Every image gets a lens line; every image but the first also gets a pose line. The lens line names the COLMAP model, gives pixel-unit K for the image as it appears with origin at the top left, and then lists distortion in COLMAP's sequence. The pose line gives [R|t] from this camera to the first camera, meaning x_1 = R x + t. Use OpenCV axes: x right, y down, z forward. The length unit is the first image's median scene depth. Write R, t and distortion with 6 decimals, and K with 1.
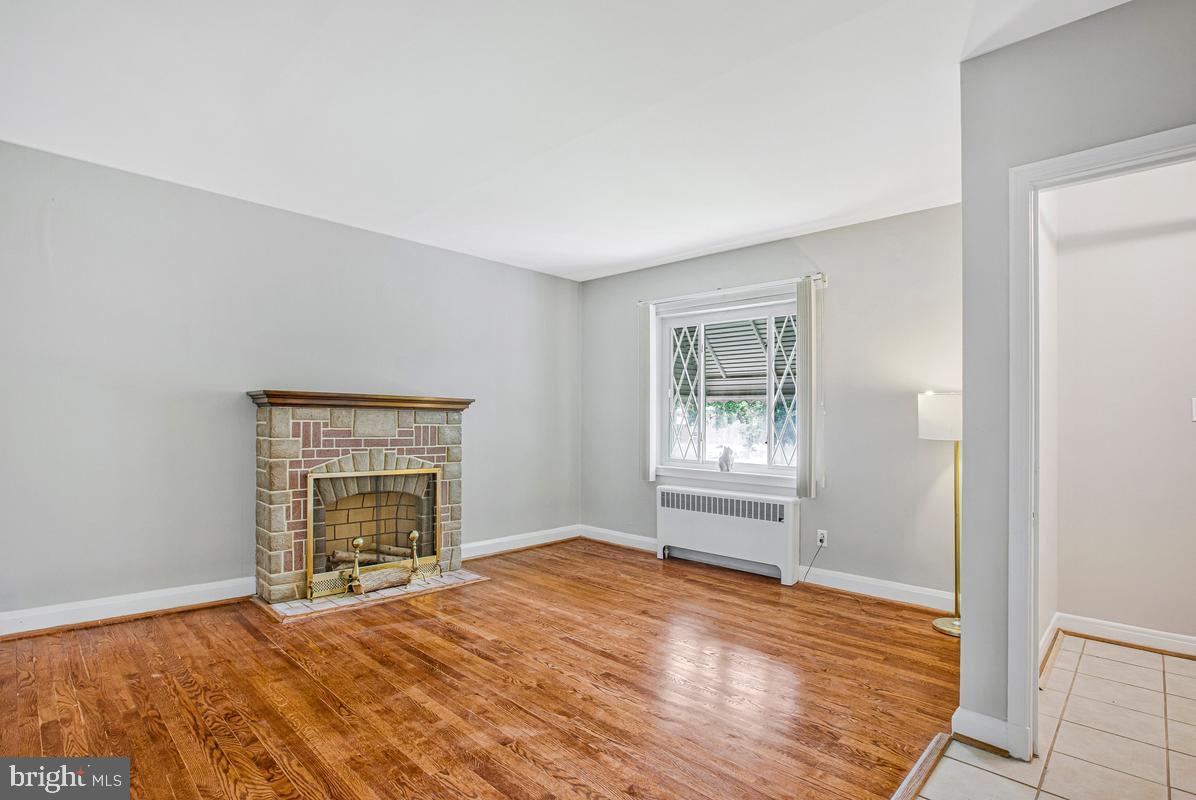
lens RADIAL K [[604.5, 0, 556.0], [0, 604.5, 422.9], [0, 0, 1]] dist [-0.030217, 0.009940]
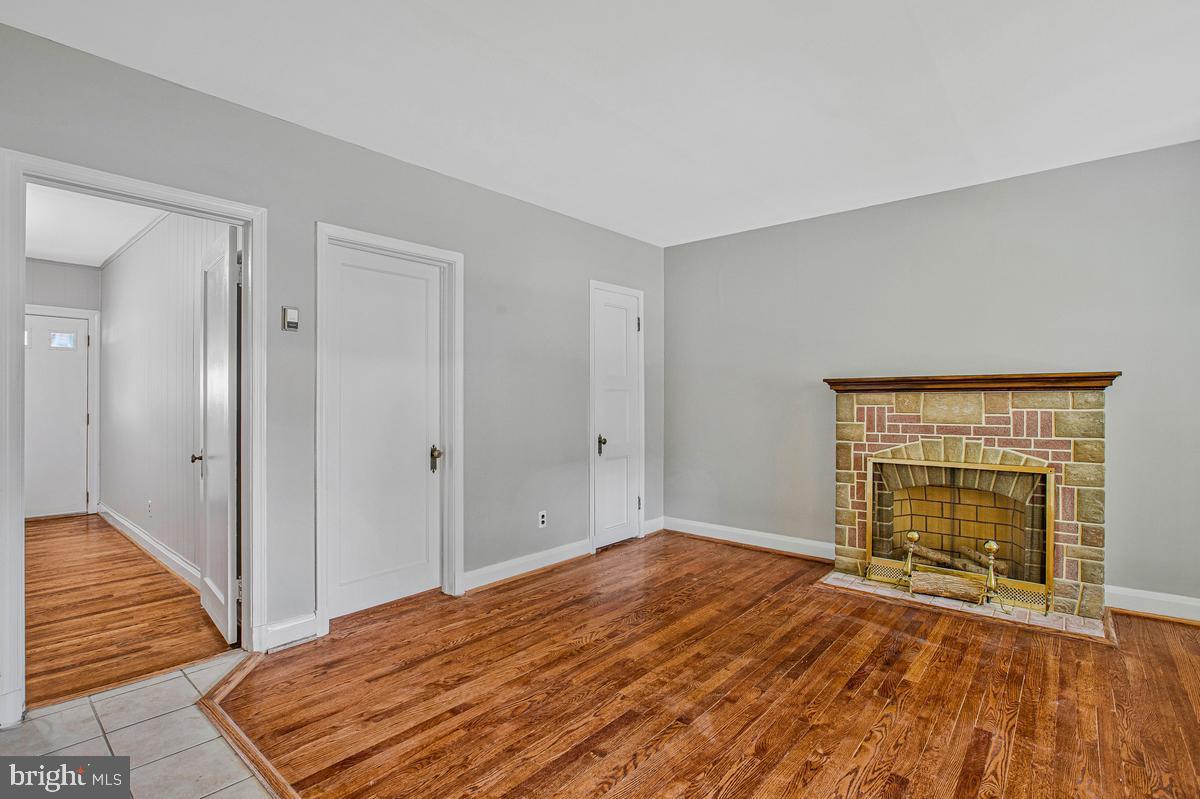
lens RADIAL K [[563.7, 0, 597.8], [0, 563.7, 398.0], [0, 0, 1]] dist [-0.045116, 0.014772]
pose [[0.094615, -0.021267, -0.995287, 0.493116], [0.002845, 0.999773, -0.021092, 0.001687], [0.995510, -0.000836, 0.094654, 0.441573]]
